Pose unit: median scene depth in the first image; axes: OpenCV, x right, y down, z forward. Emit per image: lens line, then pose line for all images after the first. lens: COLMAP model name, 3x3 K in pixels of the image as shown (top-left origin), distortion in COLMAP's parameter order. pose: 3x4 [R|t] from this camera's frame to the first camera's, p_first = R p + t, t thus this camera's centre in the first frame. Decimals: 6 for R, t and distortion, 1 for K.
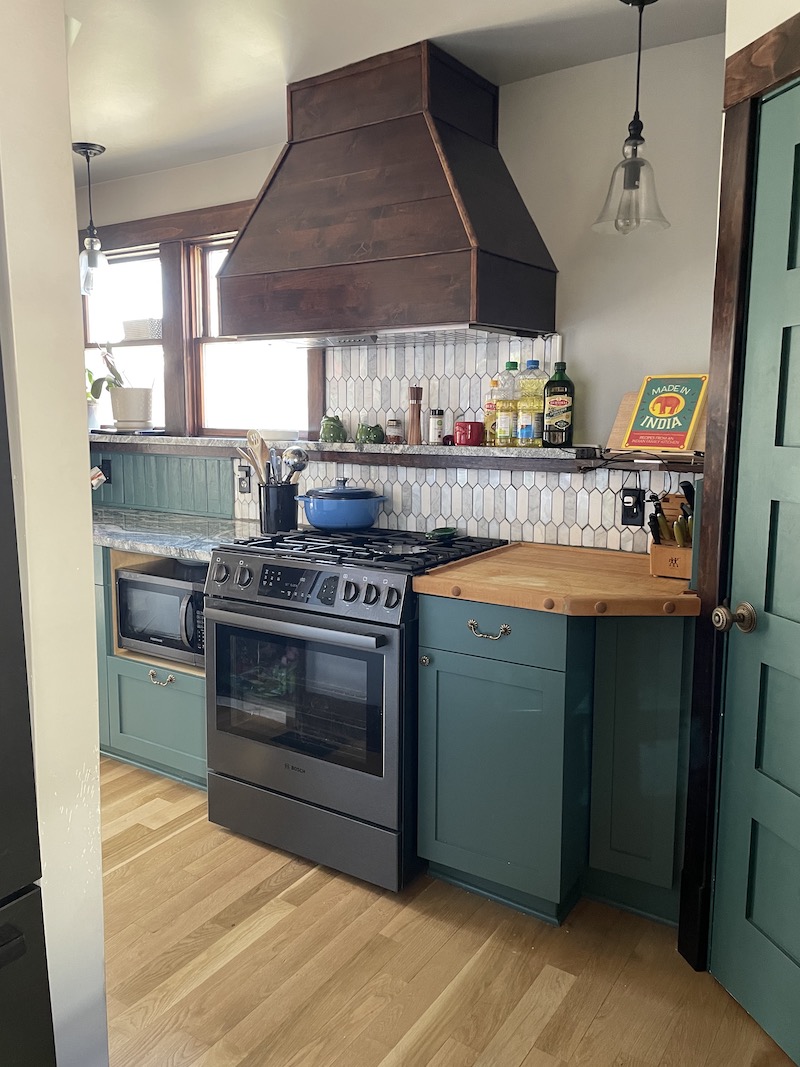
lens RADIAL K [[807.3, 0, 398.6], [0, 807.3, 529.0], [0, 0, 1]] dist [0.074676, -0.084917]
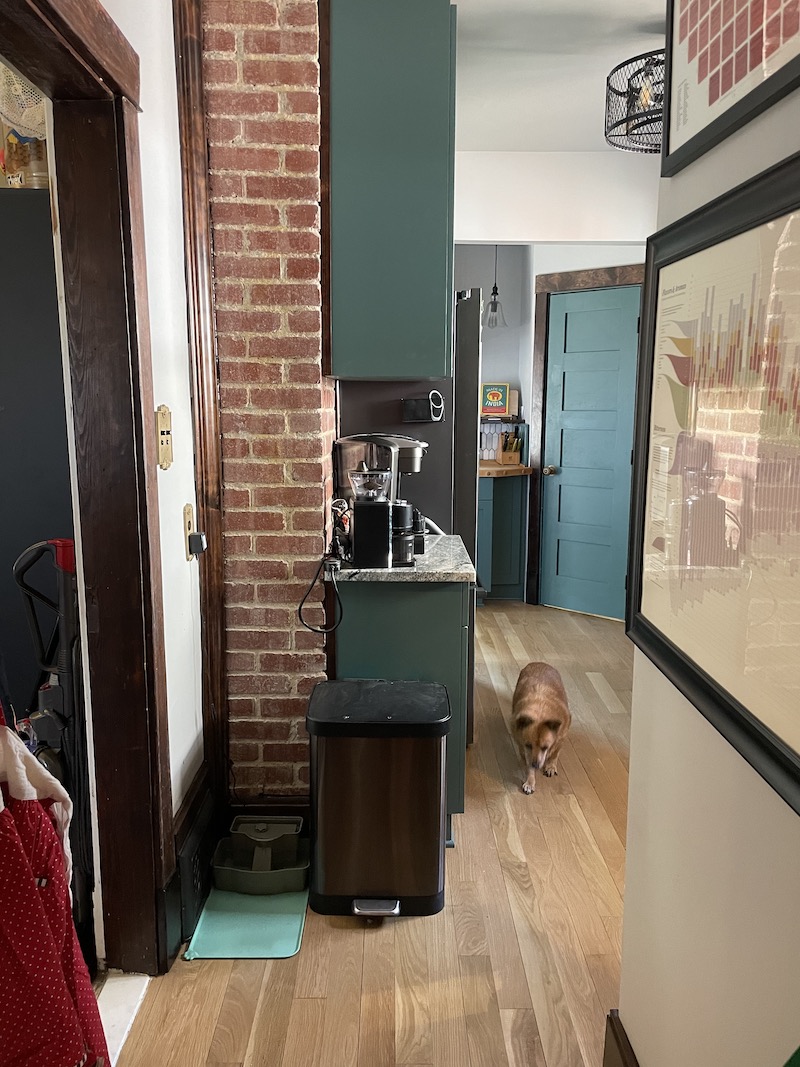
lens RADIAL K [[807.3, 0, 403.6], [0, 807.3, 530.6], [0, 0, 1]] dist [0.074676, -0.084917]
pose [[0.843889, -0.093241, 0.528353, -0.893044], [0.079213, 0.995643, 0.049188, 0.078153], [-0.530638, 0.000343, 0.847599, -0.661481]]
